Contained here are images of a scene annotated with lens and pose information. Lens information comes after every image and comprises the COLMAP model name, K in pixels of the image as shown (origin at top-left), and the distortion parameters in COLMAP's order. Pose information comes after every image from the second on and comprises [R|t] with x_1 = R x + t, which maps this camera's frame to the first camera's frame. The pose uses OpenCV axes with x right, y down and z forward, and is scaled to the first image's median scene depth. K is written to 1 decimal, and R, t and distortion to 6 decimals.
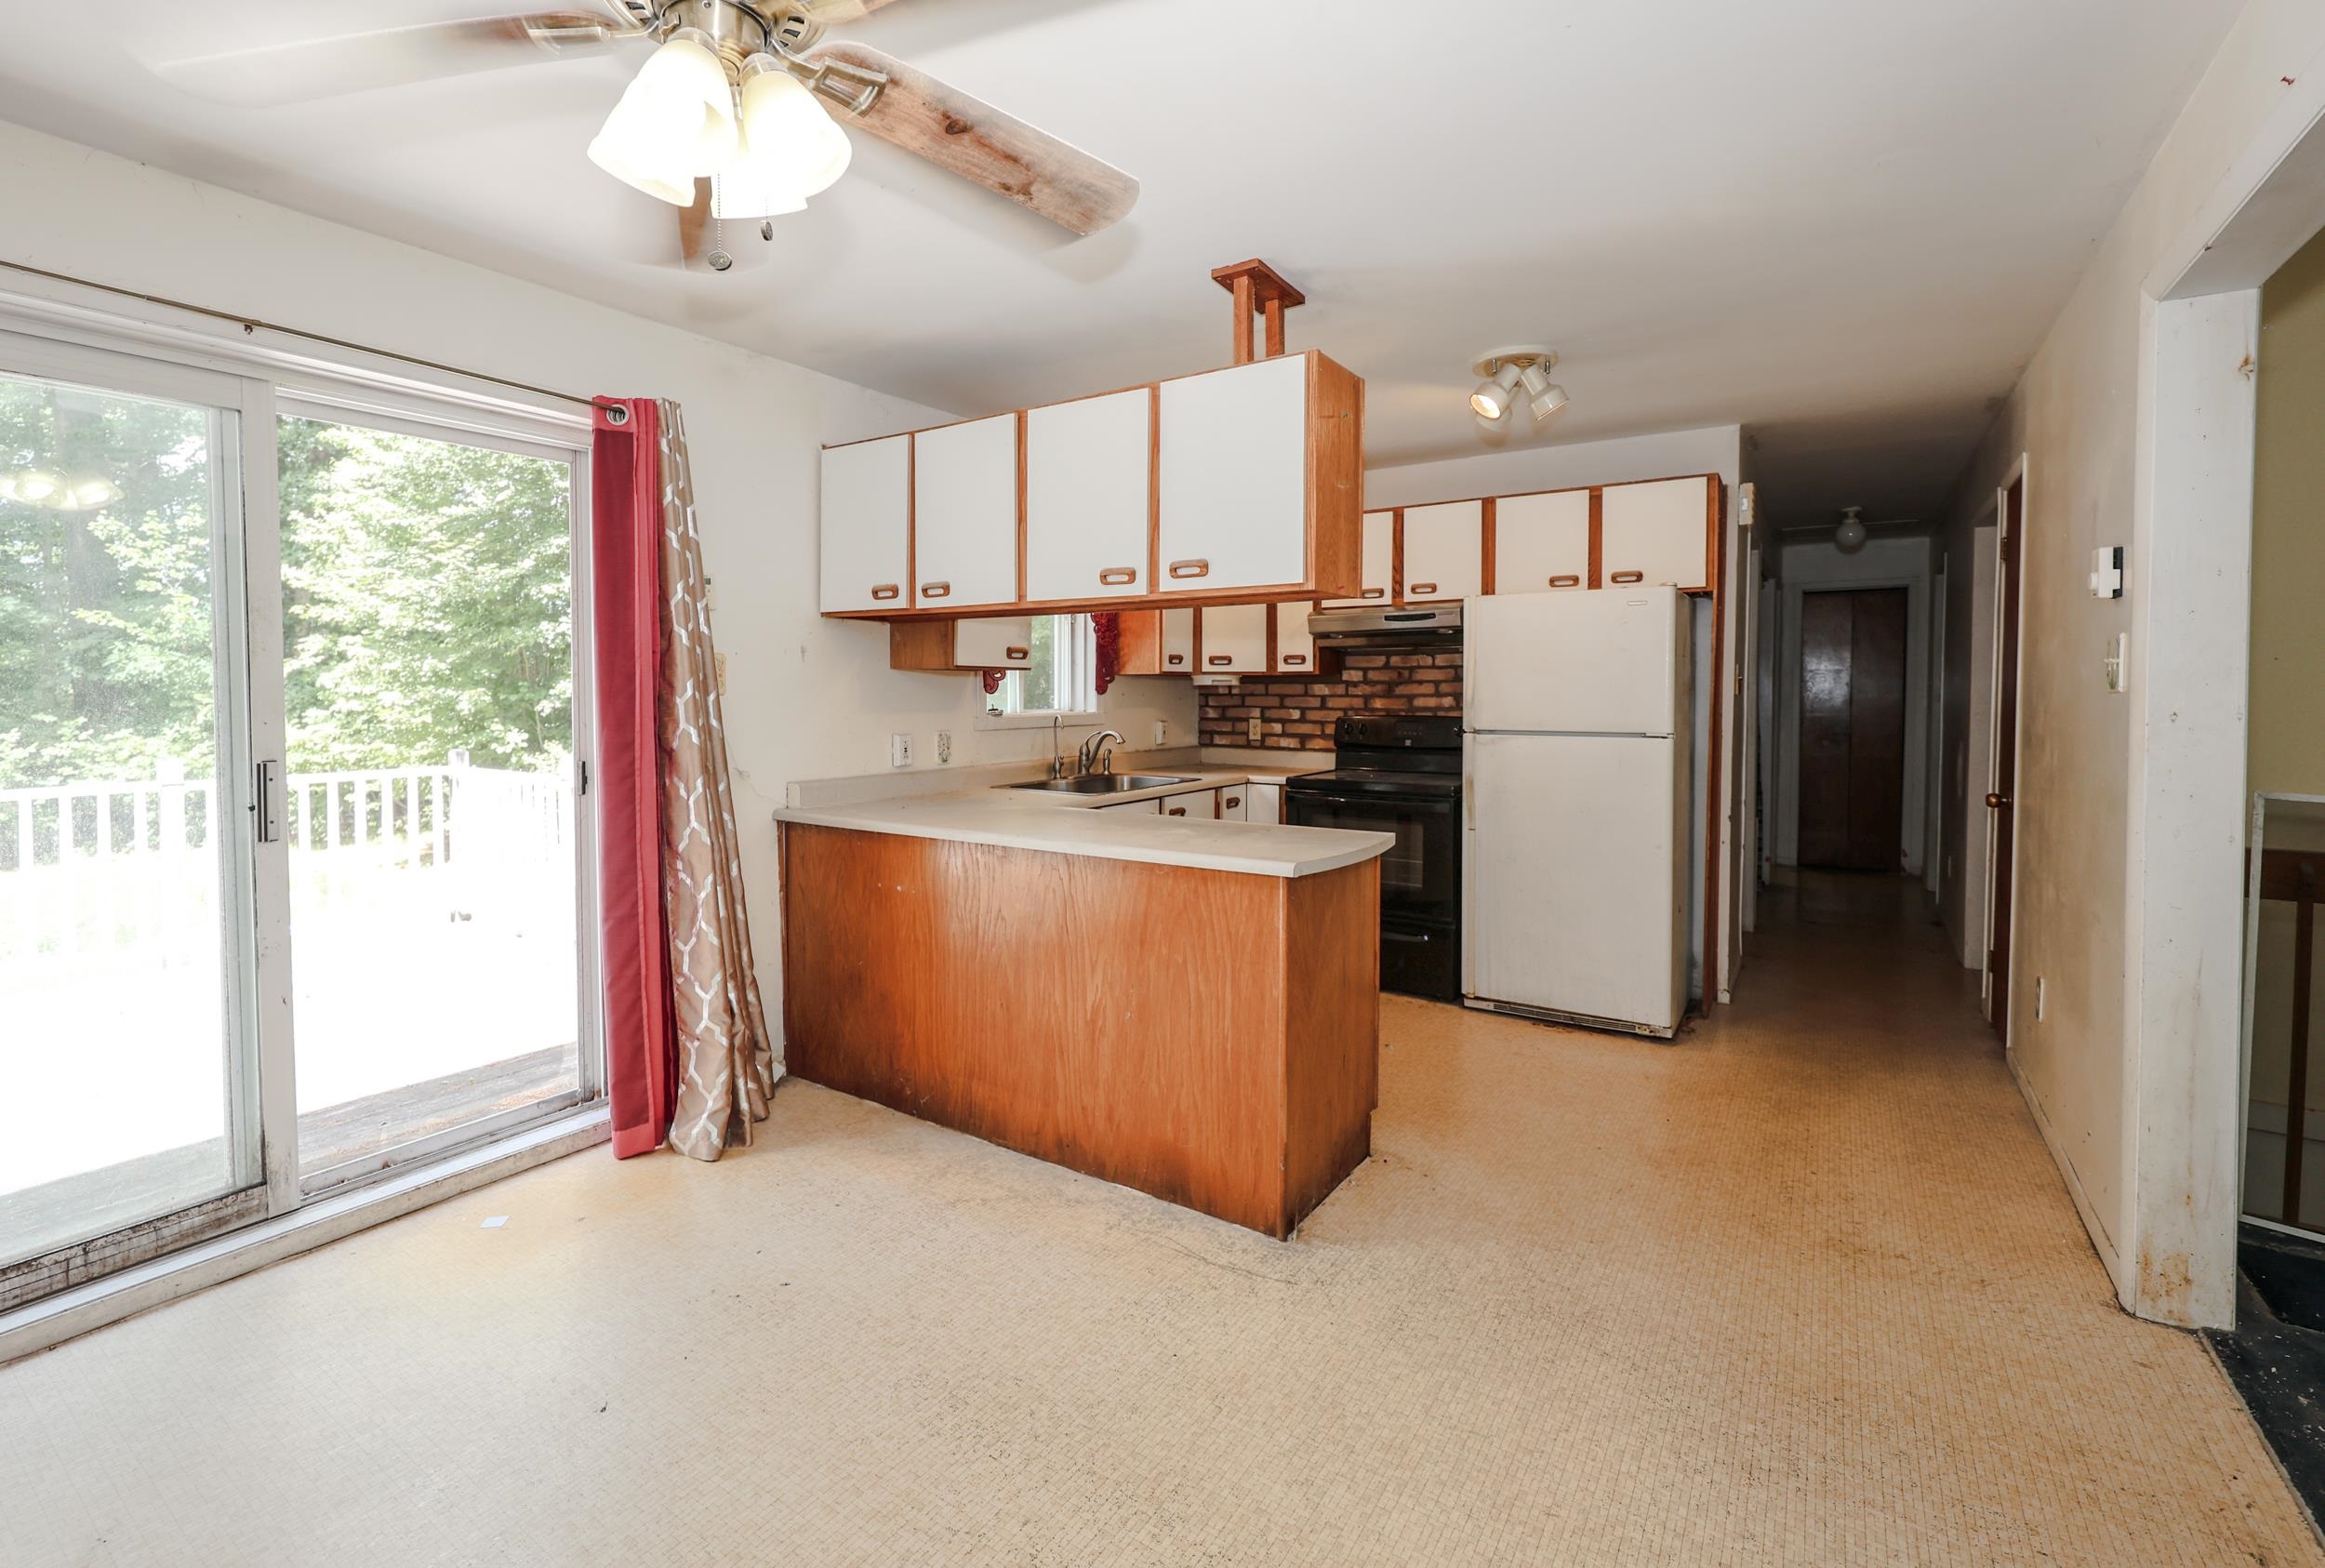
lens RADIAL K [[998.3, 0, 1158.1], [0, 998.3, 728.9], [0, 0, 1]] dist [0.000657, 0.000055]
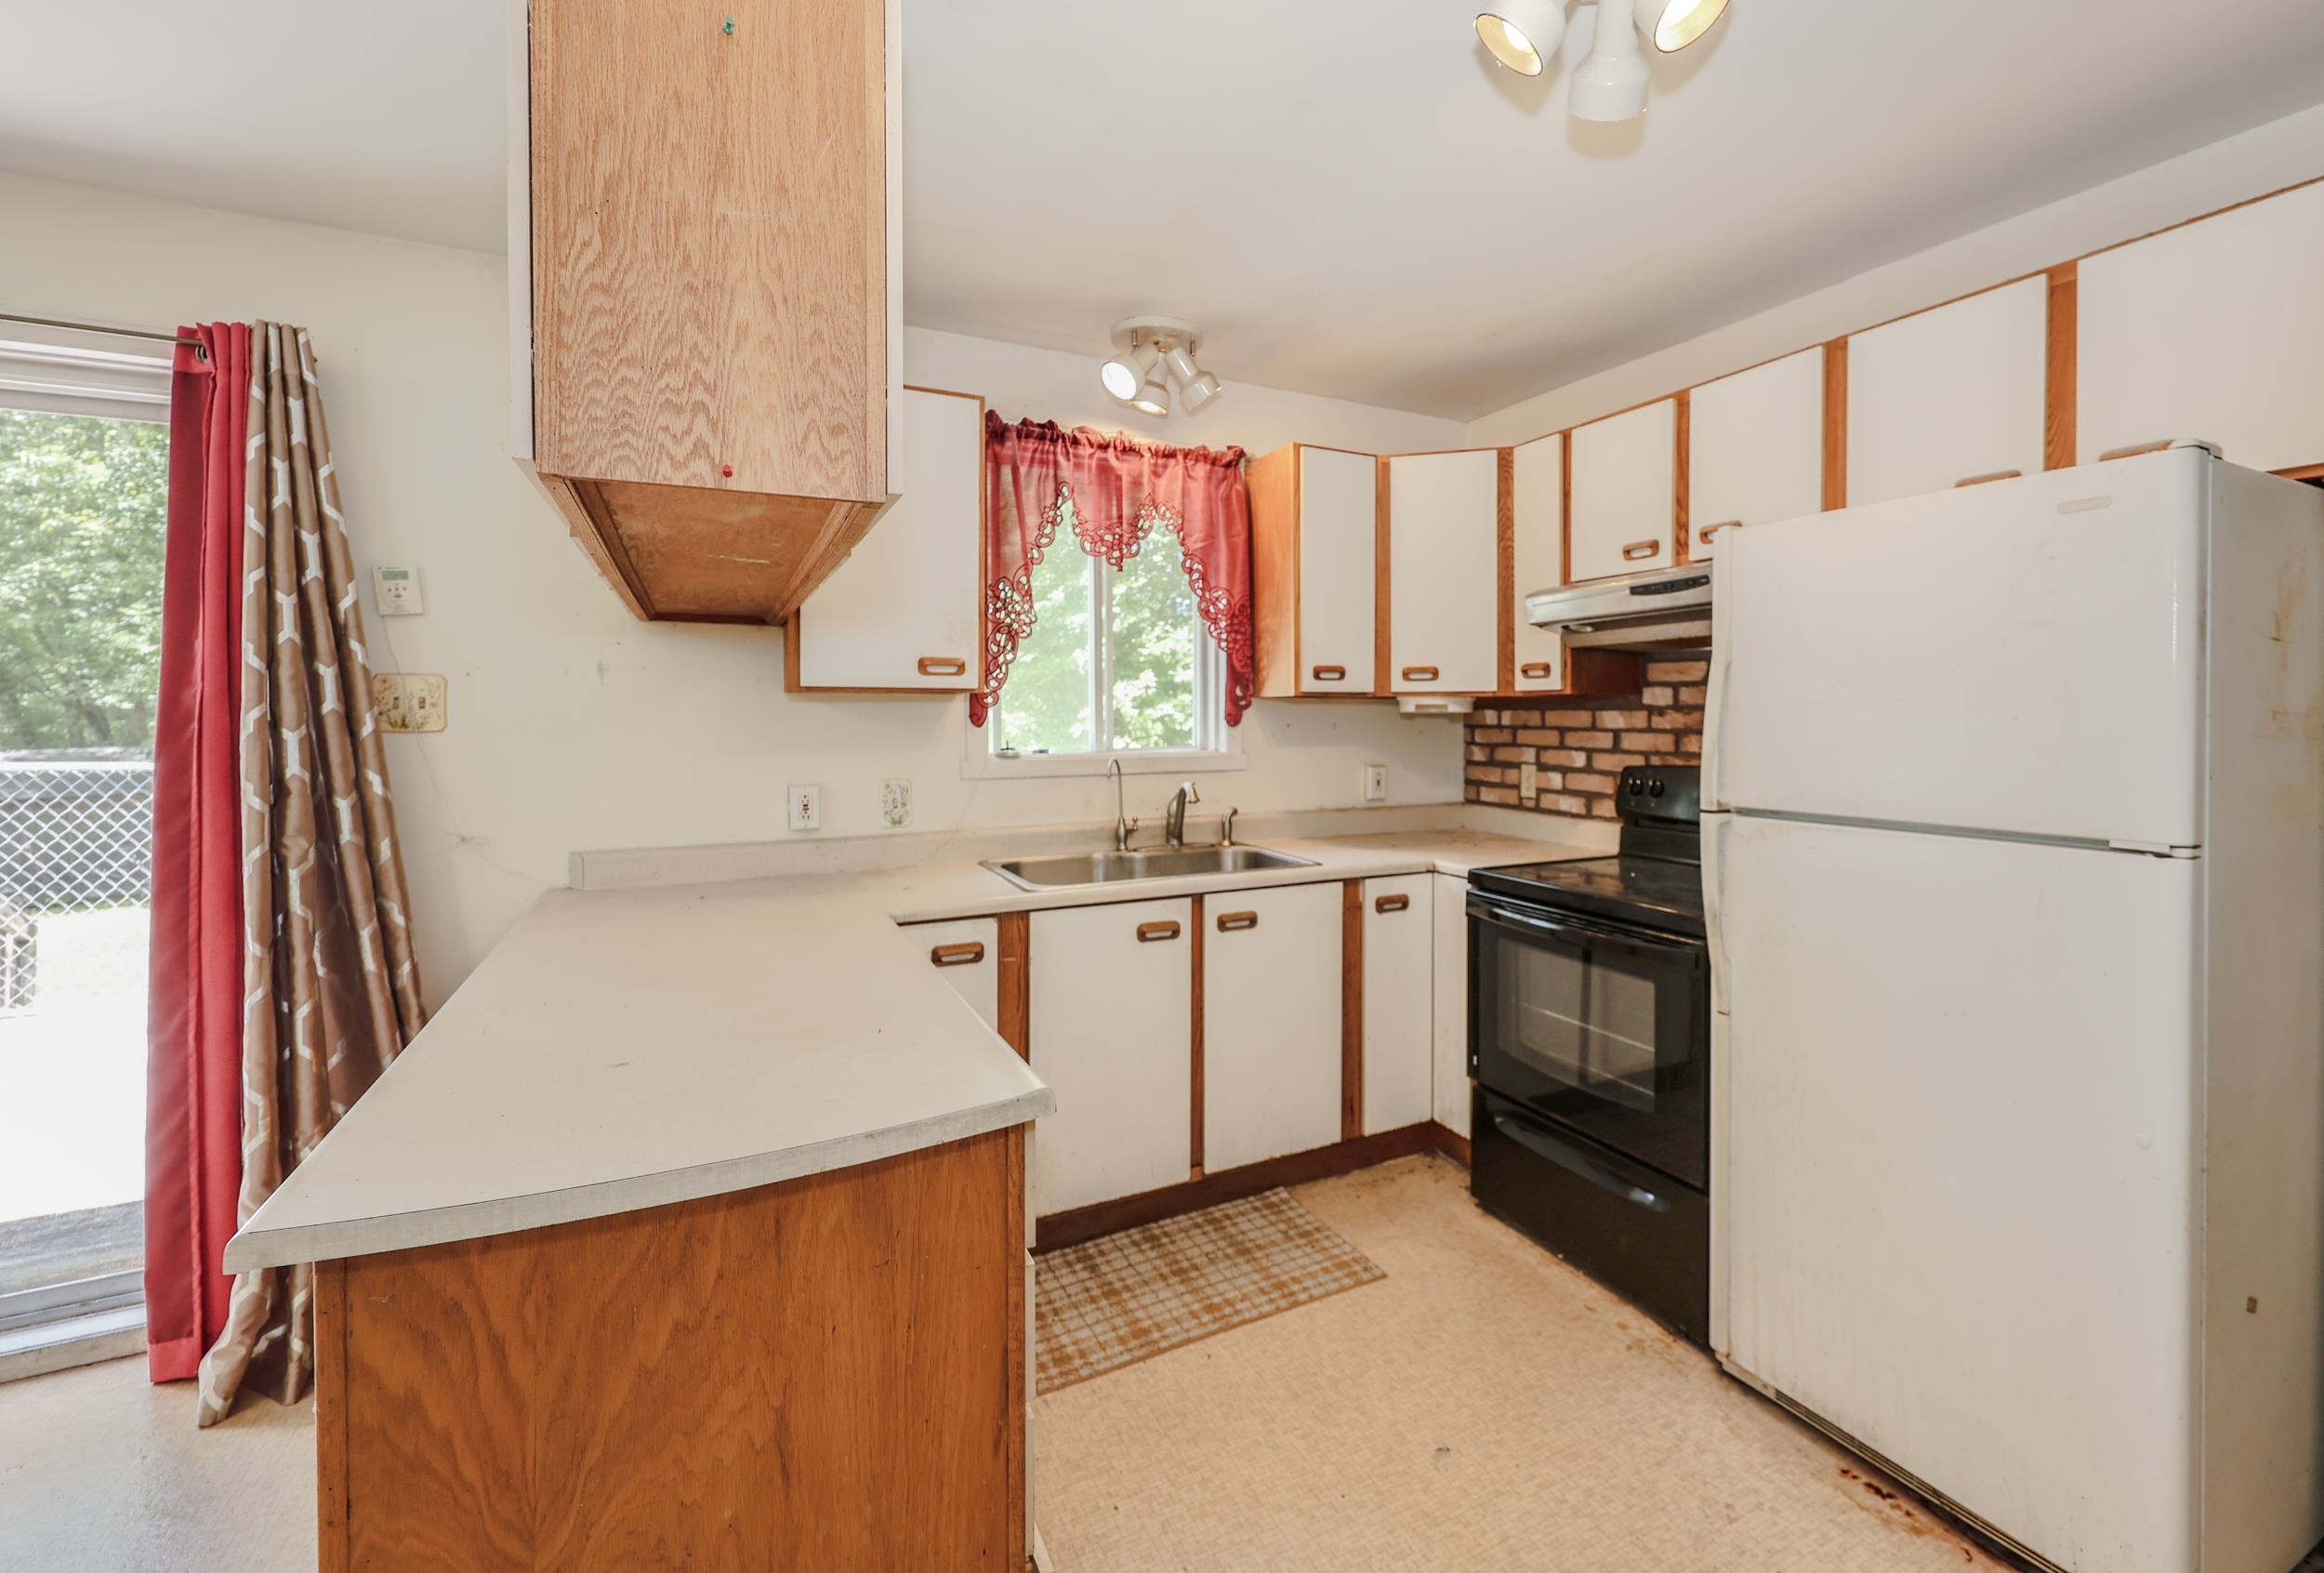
lens RADIAL K [[1021.0, 0, 1312.6], [0, 1021.0, 725.1], [0, 0, 1]] dist [0.000005, 0.000121]
pose [[0.896834, 0.003953, -0.442350, 0.282264], [-0.016268, 0.999578, -0.024048, -0.018791], [0.442069, 0.028763, 0.896520, 0.376221]]
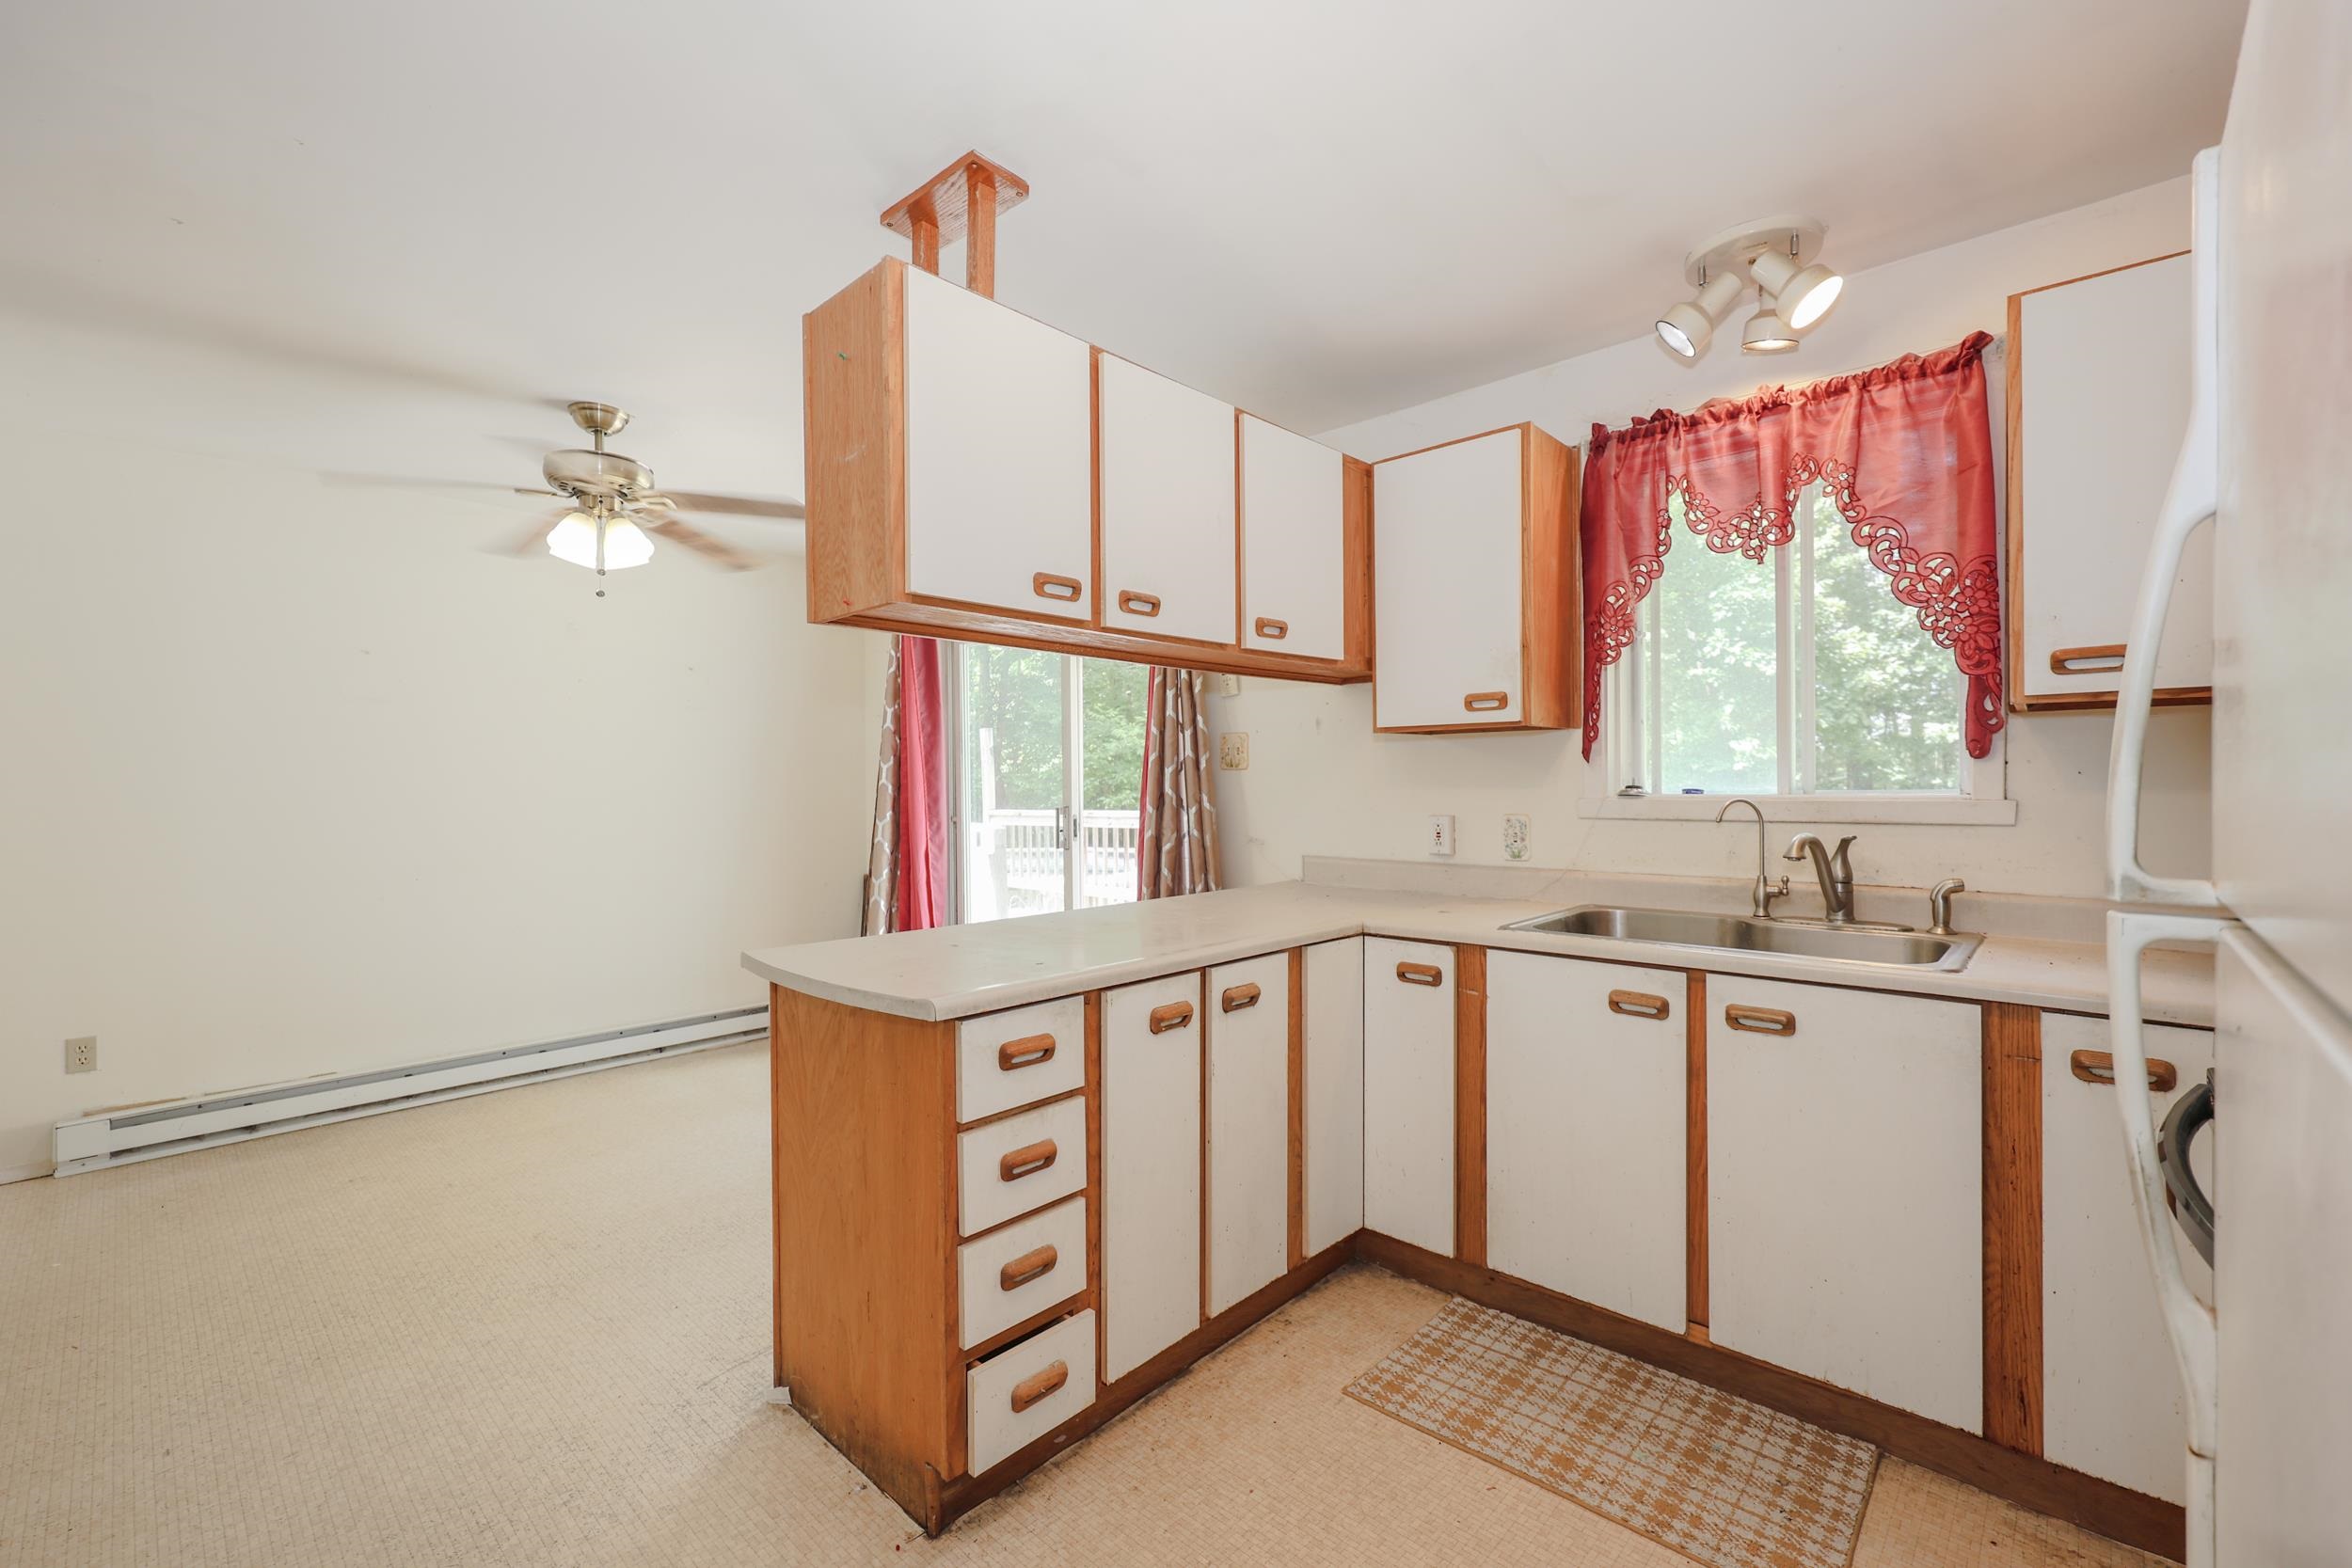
lens RADIAL K [[996.5, 0, 1176.0], [0, 996.5, 784.0], [0, 0, 1]] dist [0.002582, 0.000271]
pose [[-0.161201, 0.001220, -0.986921, 0.418534], [-0.032155, 0.999462, 0.006488, -0.013537], [0.986398, 0.032780, -0.161075, 0.675149]]
